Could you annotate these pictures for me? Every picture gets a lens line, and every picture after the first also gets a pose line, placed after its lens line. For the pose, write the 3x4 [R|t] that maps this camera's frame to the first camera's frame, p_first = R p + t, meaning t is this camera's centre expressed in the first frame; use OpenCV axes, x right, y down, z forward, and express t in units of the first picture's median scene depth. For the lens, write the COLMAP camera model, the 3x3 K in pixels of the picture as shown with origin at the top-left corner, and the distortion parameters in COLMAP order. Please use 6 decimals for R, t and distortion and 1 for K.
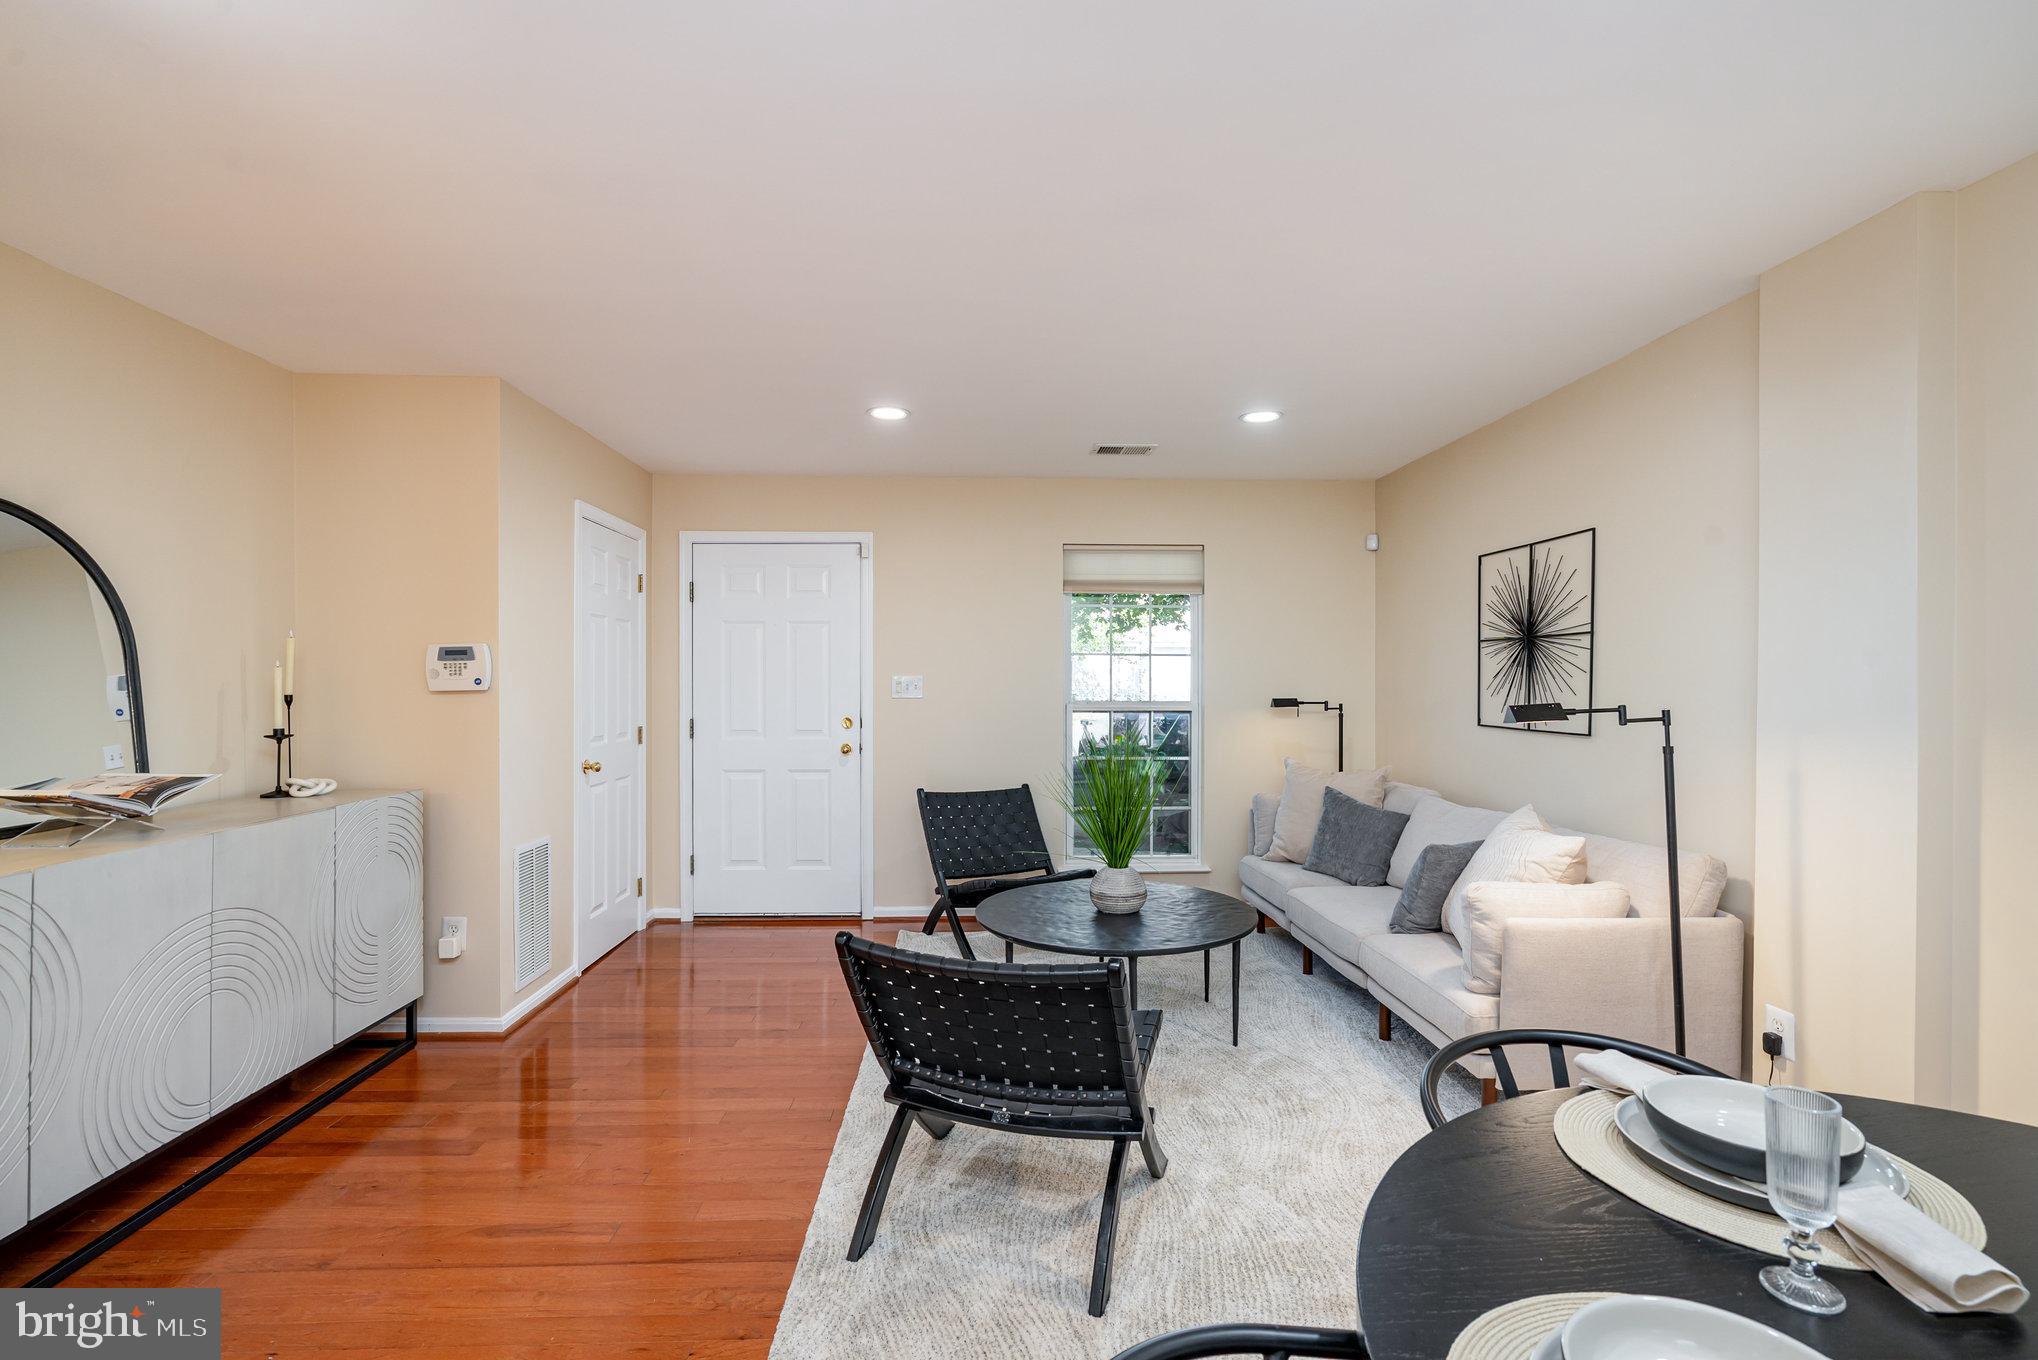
lens RADIAL K [[923.6, 0, 1015.8], [0, 923.6, 686.7], [0, 0, 1]] dist [-0.002354, -0.000121]
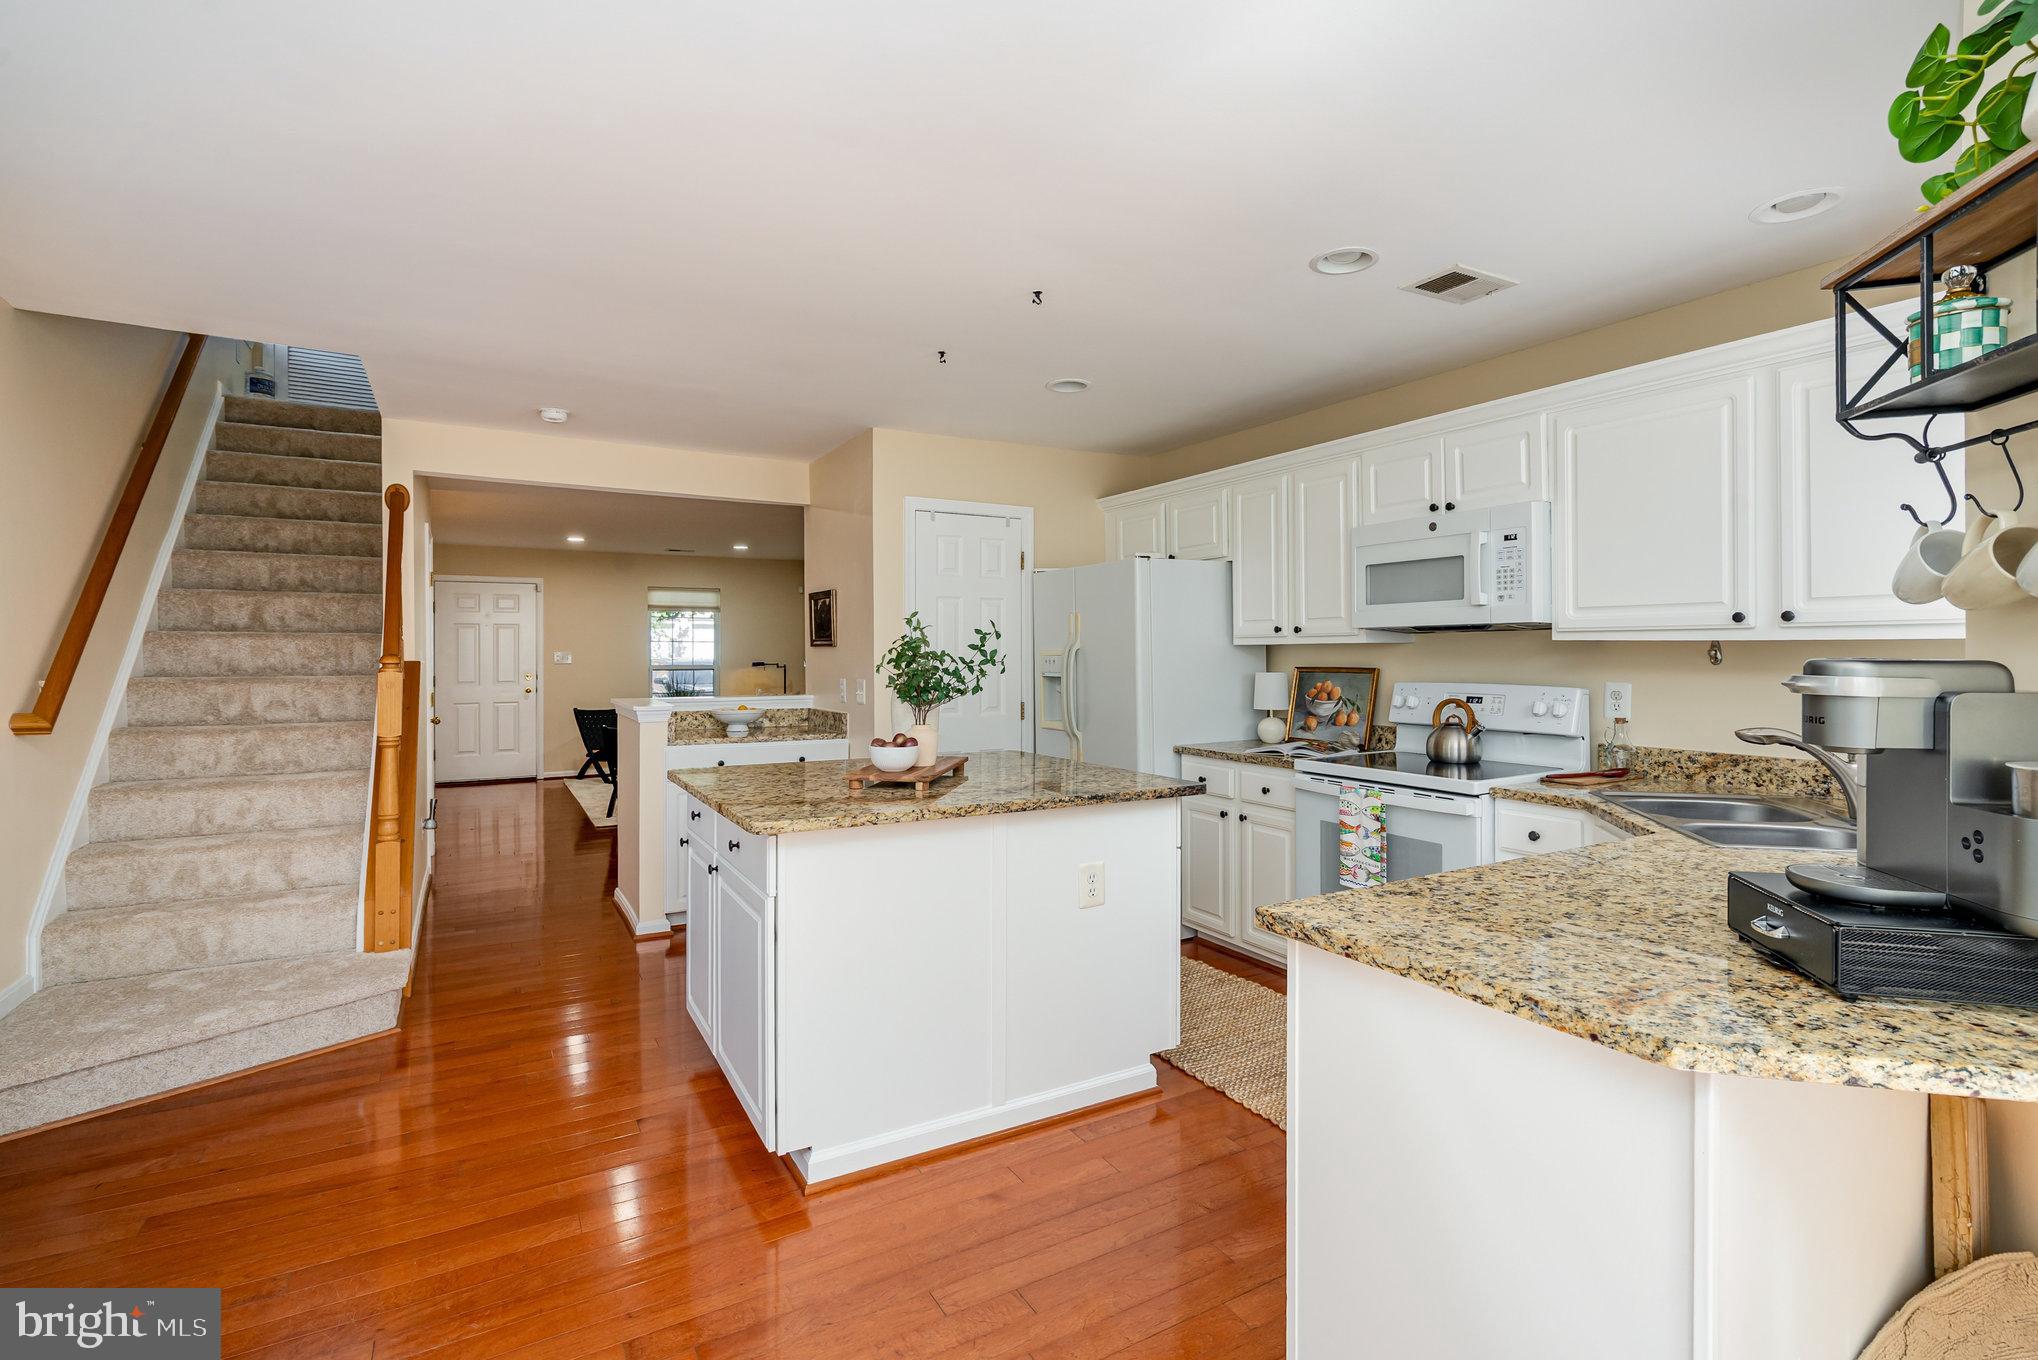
lens RADIAL K [[941.6, 0, 1010.8], [0, 941.6, 654.3], [0, 0, 1]] dist [-0.002152, 0.000103]
pose [[0.884329, -0.003972, 0.466847, -0.261529], [0.006827, 0.999967, -0.004424, 0.010144], [-0.466814, 0.007100, 0.884327, -1.501950]]
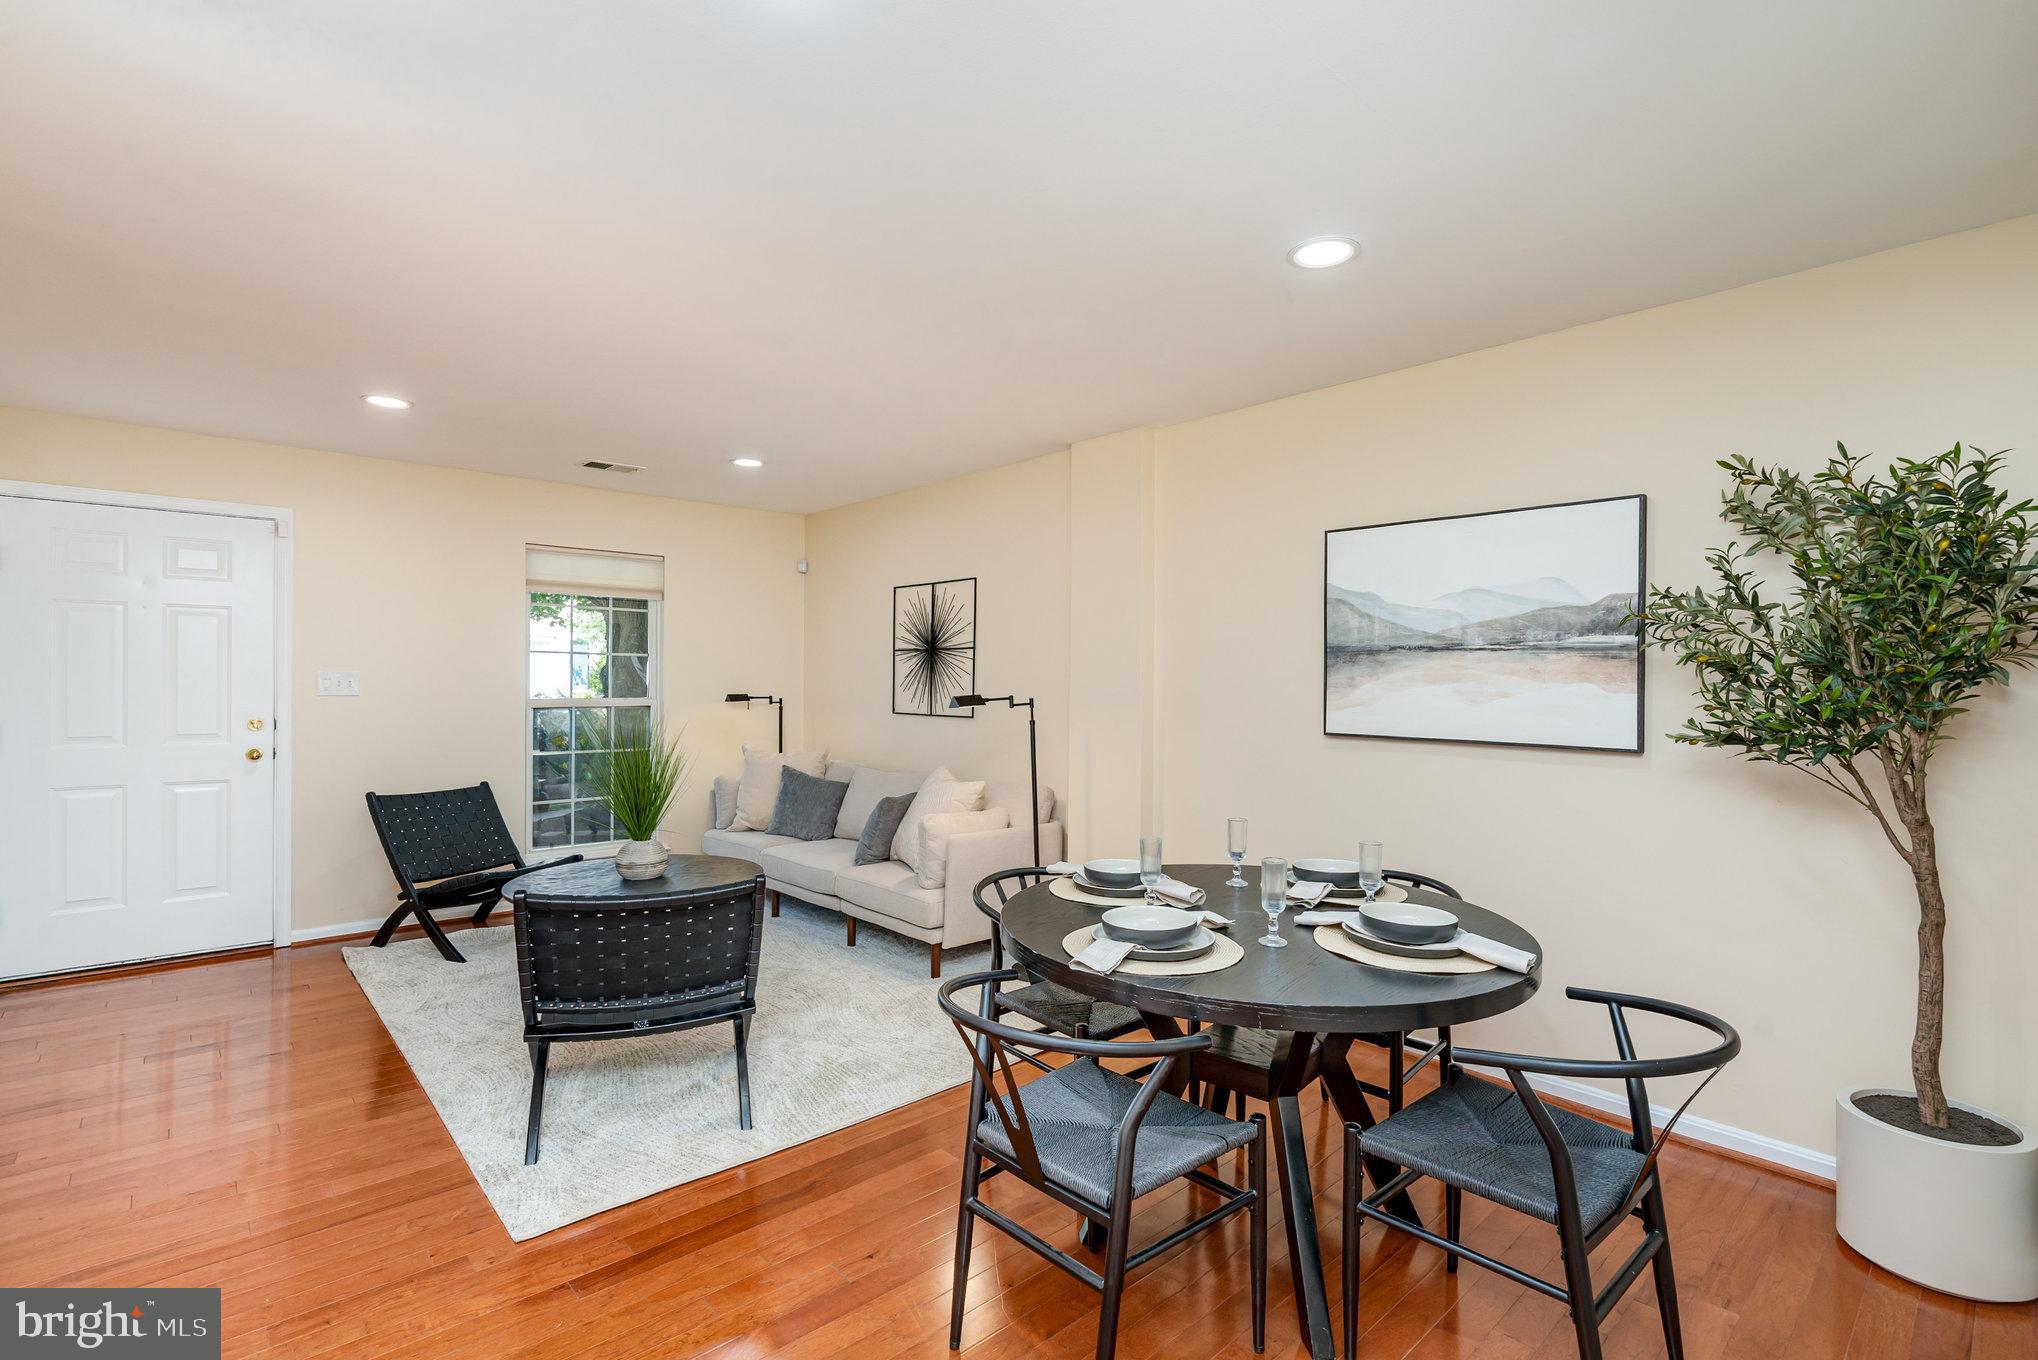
lens RADIAL K [[939.3, 0, 1008.3], [0, 939.3, 682.0], [0, 0, 1]] dist [0.002448, 0.000798]
pose [[0.773720, 0.002922, 0.633522, -0.243393], [-0.001519, 0.999995, -0.002758, 0.000397], [-0.633526, 0.001172, 0.773720, -0.172150]]
